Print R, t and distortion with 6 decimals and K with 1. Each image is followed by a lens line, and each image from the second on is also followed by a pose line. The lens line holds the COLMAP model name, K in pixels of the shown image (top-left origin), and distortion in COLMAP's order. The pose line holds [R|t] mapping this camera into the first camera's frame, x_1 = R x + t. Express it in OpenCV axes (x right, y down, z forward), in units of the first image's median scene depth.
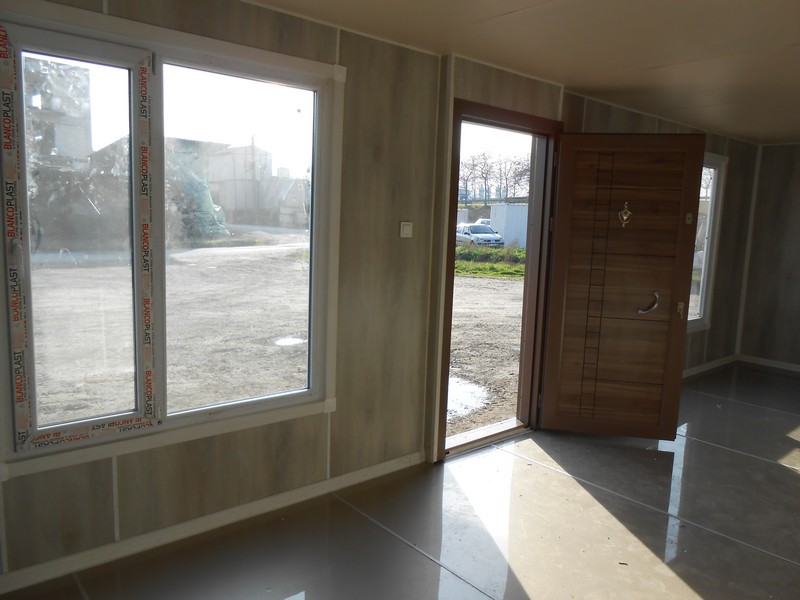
lens RADIAL K [[605.2, 0, 401.2], [0, 605.2, 300.7], [0, 0, 1]] dist [-0.025229, 0.027646]
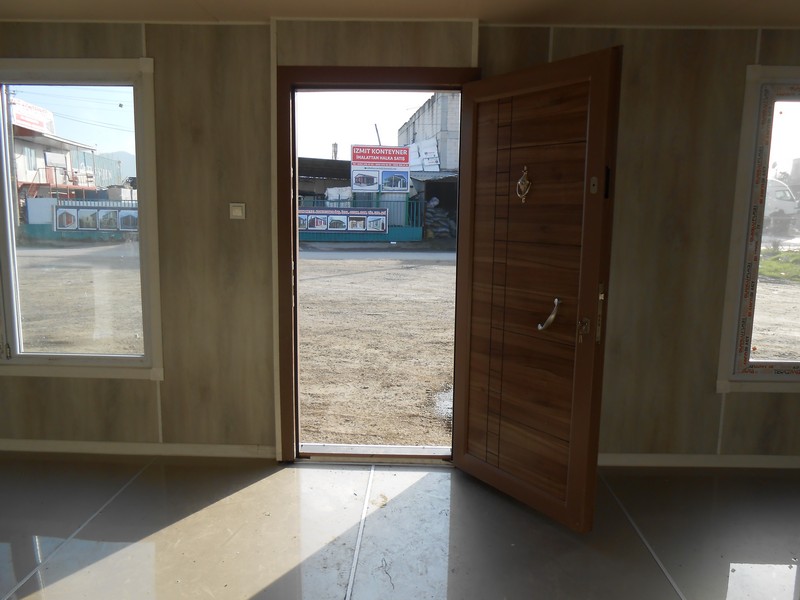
lens RADIAL K [[605.2, 0, 403.6], [0, 605.2, 300.1], [0, 0, 1]] dist [-0.025229, 0.027646]
pose [[0.740284, 0.073172, -0.668300, 0.867816], [-0.080775, 0.996539, 0.019636, -0.014813], [0.667424, 0.039445, 0.743632, 0.460700]]
